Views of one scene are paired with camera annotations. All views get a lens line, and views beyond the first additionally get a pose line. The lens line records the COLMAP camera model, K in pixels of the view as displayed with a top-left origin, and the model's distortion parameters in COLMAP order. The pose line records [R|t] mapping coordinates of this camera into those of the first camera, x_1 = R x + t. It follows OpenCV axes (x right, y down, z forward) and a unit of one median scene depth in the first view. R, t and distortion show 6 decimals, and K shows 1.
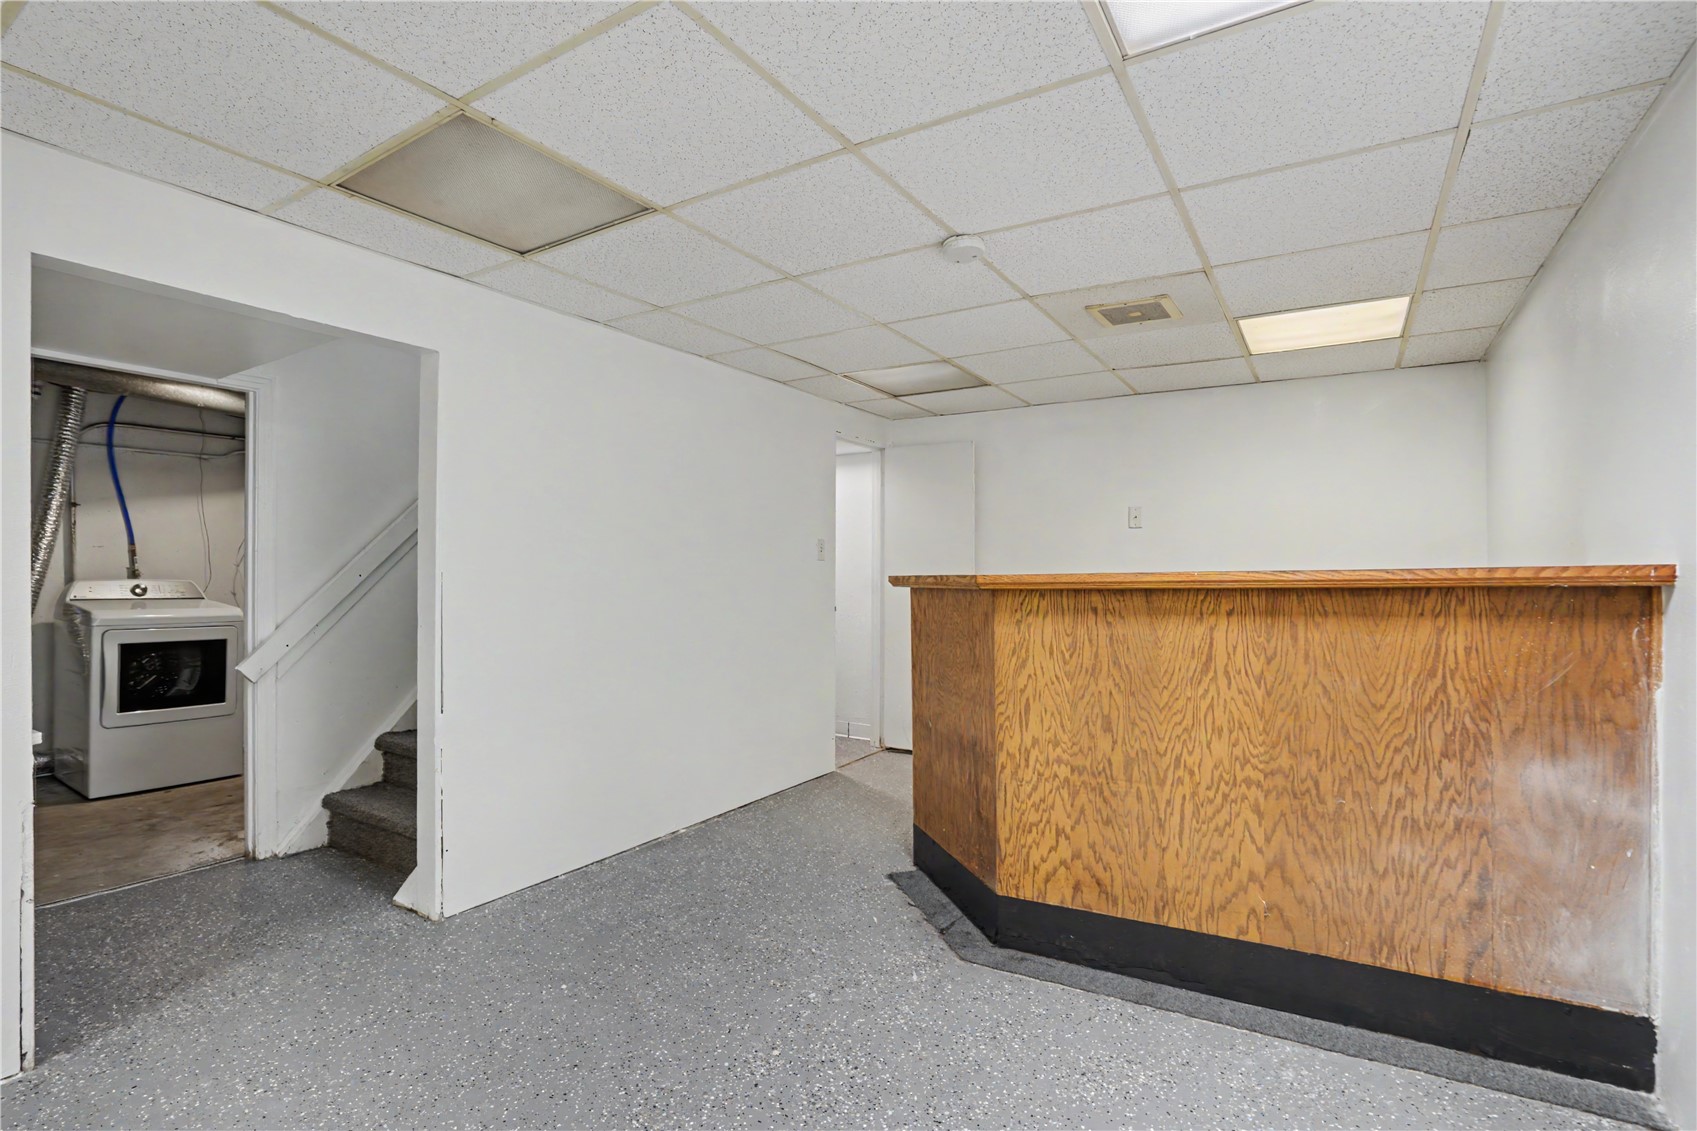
lens RADIAL K [[804.2, 0, 849.6], [0, 804.2, 577.7], [0, 0, 1]] dist [-0.050565, 0.023421]
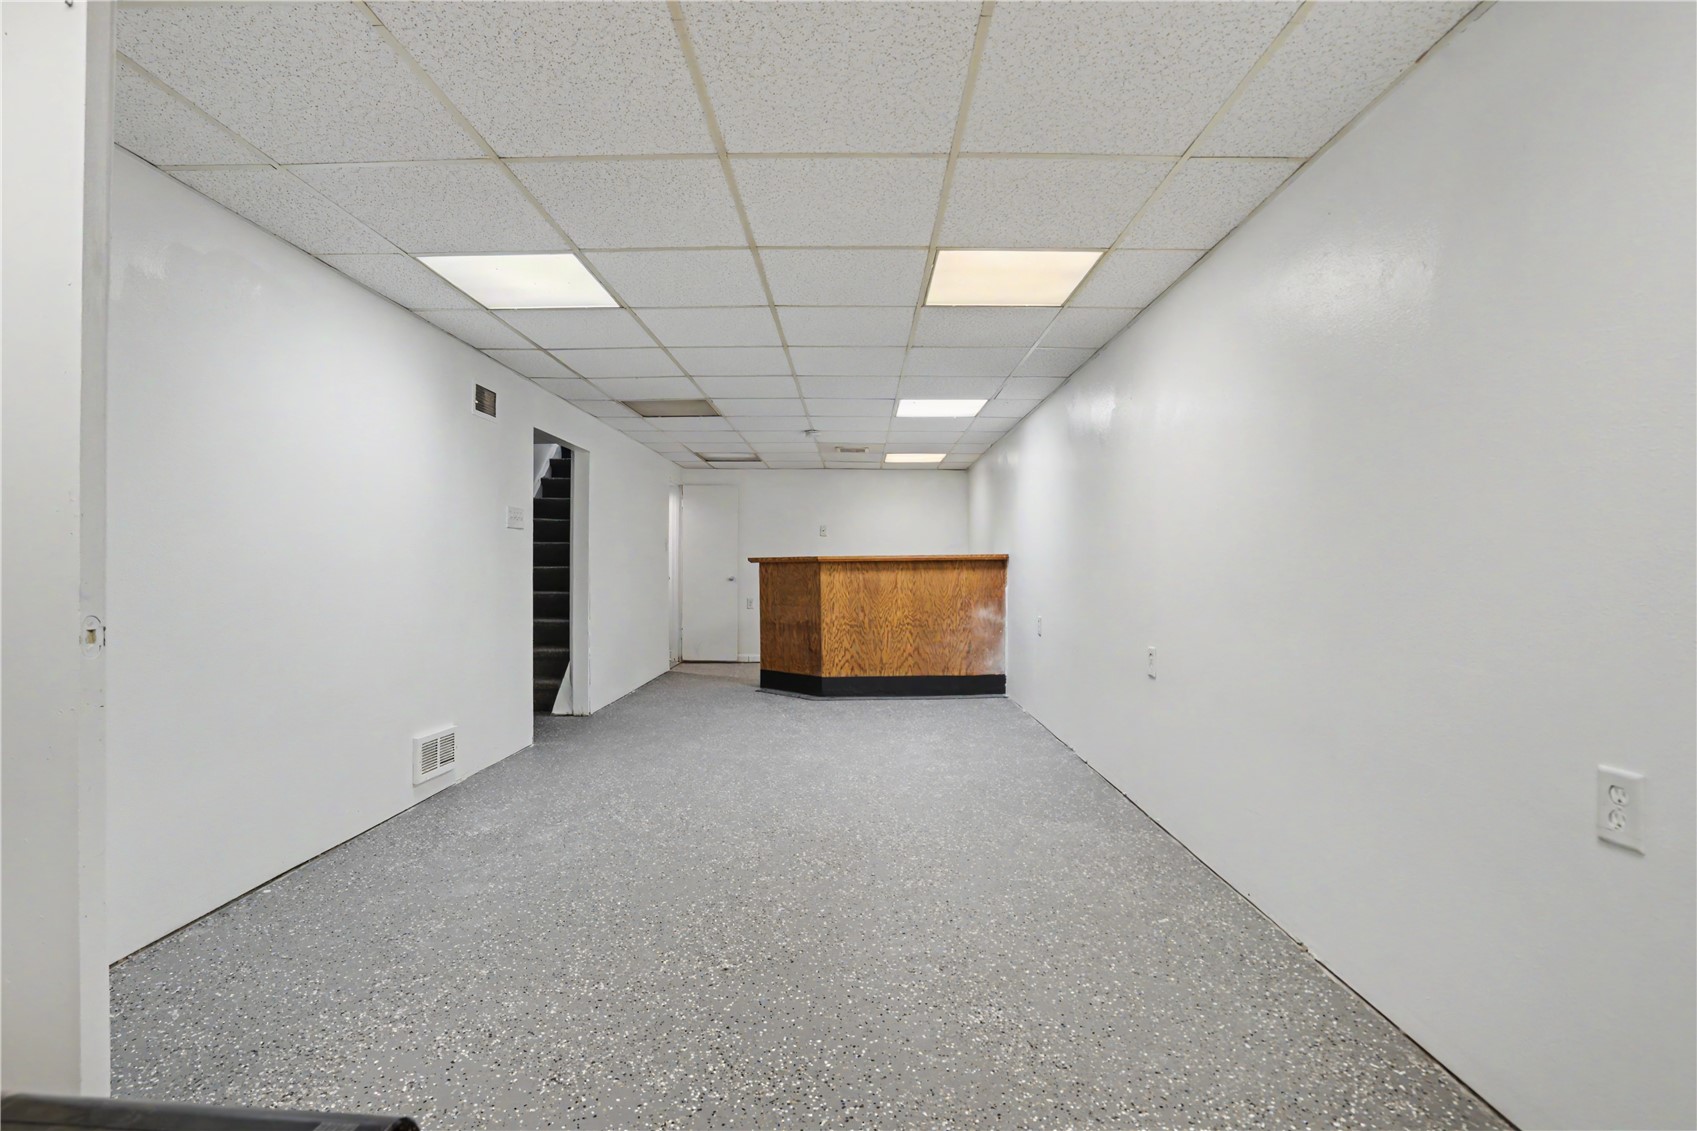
lens RADIAL K [[789.4, 0, 848.2], [0, 789.4, 567.6], [0, 0, 1]] dist [-0.069676, 0.024200]
pose [[0.858440, 0.002843, 0.512905, -1.181216], [-0.000054, 0.999985, -0.005453, 0.052546], [-0.512913, 0.004654, 0.858428, -1.407931]]
